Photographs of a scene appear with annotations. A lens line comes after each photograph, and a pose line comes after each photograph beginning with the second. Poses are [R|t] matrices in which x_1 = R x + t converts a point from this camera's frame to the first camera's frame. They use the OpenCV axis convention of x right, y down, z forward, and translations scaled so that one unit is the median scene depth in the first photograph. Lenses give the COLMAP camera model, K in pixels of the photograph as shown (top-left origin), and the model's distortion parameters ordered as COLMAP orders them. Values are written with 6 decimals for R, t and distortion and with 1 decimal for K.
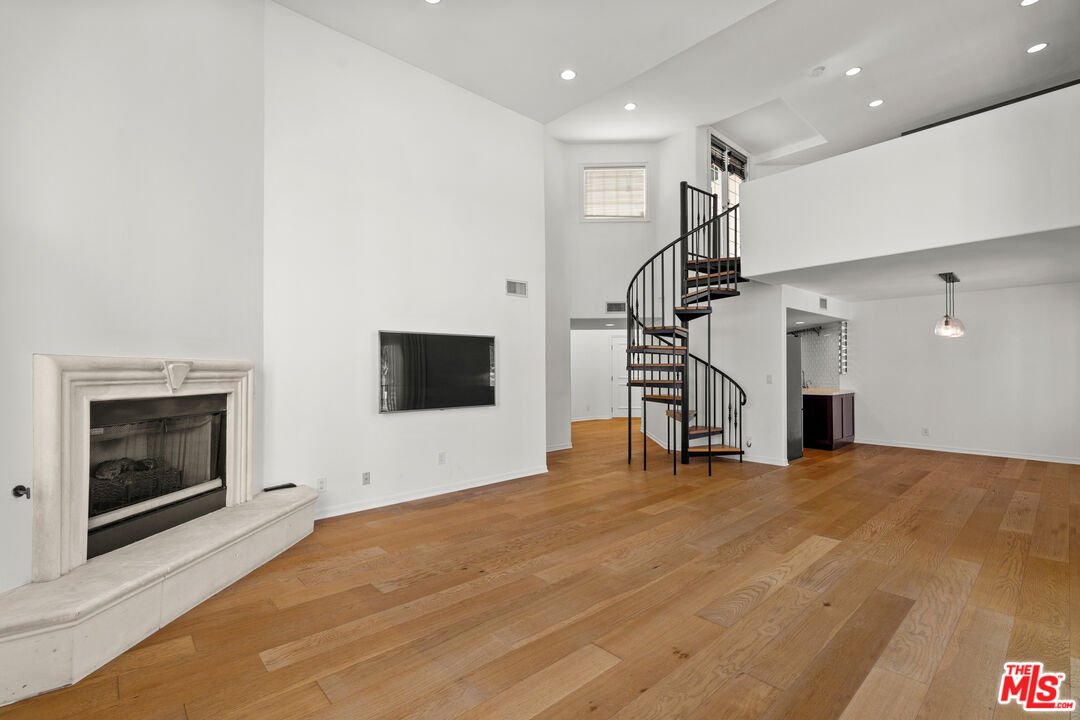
lens RADIAL K [[475.3, 0, 539.8], [0, 475.3, 362.9], [0, 0, 1]] dist [-0.001749, -0.000234]
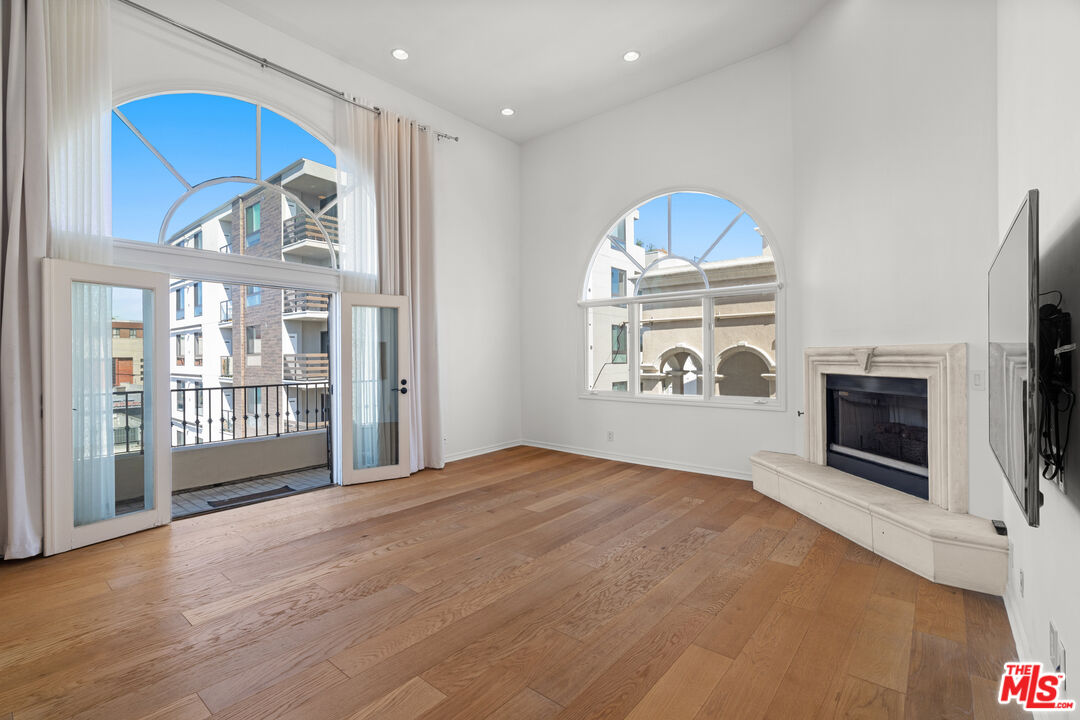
lens RADIAL K [[475.3, 0, 539.8], [0, 475.3, 362.9], [0, 0, 1]] dist [-0.001749, -0.000234]
pose [[-0.990154, 0.009832, -0.139637, 0.134650], [0.010558, 0.999934, -0.004459, 0.016160], [0.139584, -0.005889, -0.990193, 1.072868]]
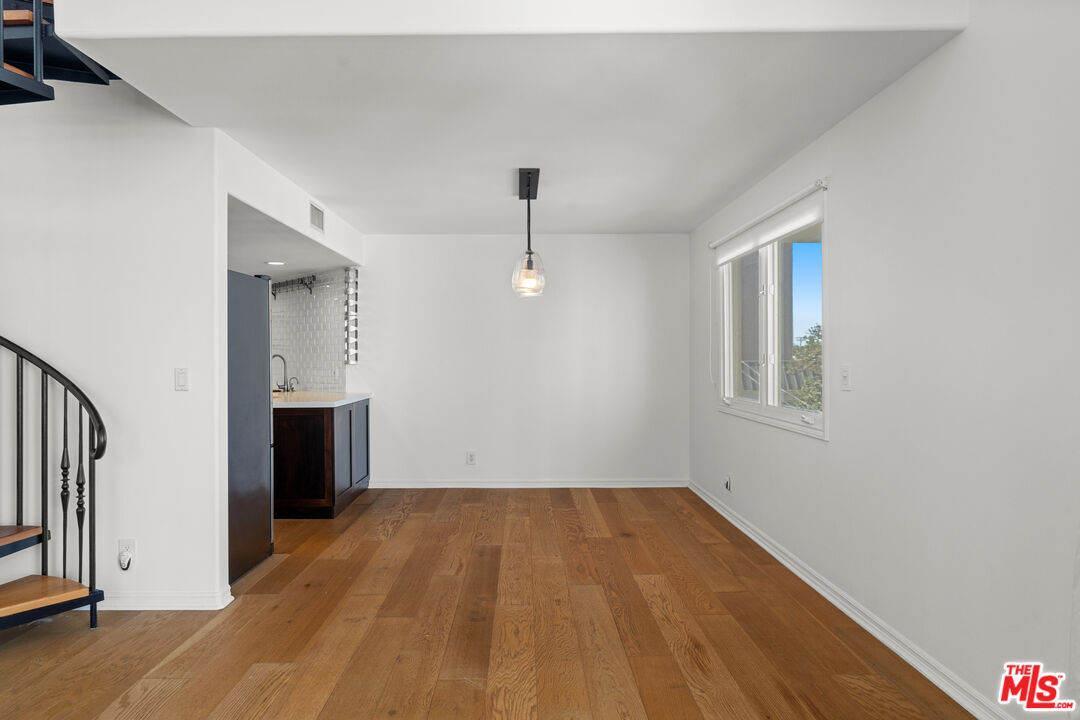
lens RADIAL K [[638.1, 0, 540.0], [0, 638.1, 360.0], [0, 0, 1]] dist [-0.001408, 0.000150]
pose [[0.648282, -0.003438, 0.761393, 0.317441], [-0.006565, 0.999927, 0.010104, 0.013343], [-0.761372, -0.011549, 0.648212, 0.516497]]
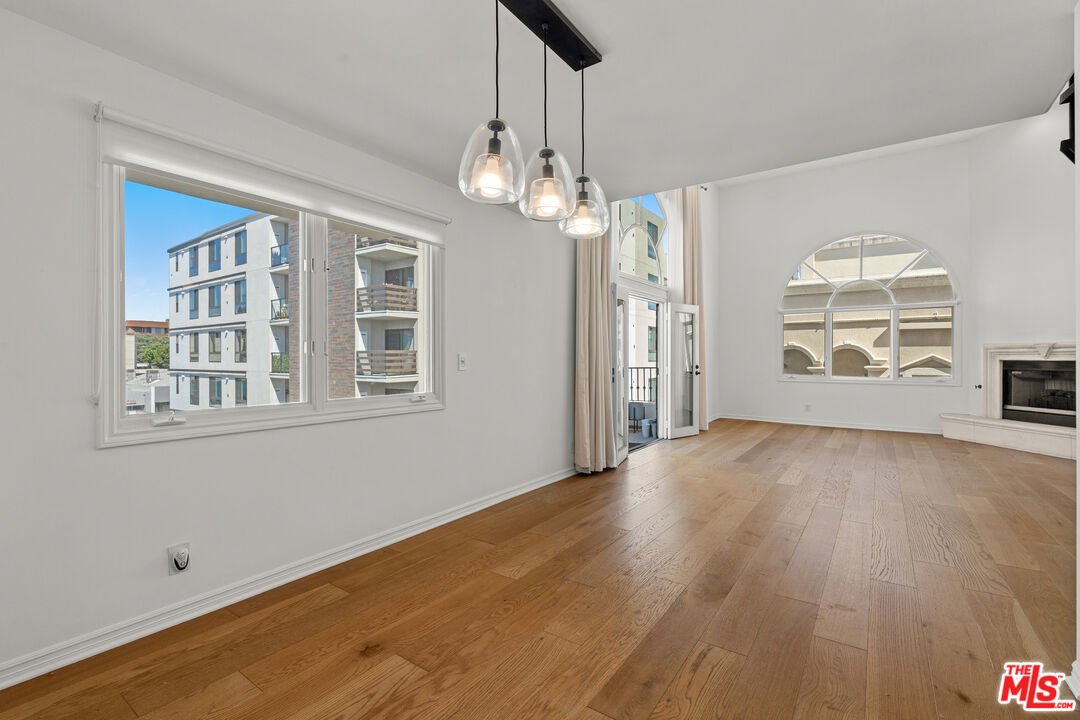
lens RADIAL K [[475.3, 0, 539.8], [0, 475.3, 362.9], [0, 0, 1]] dist [-0.001749, -0.000234]
pose [[-0.975704, 0.006143, -0.219009, 0.930176], [0.007216, 0.999966, -0.004098, 0.036856], [0.218976, -0.005579, -0.975714, 1.282477]]
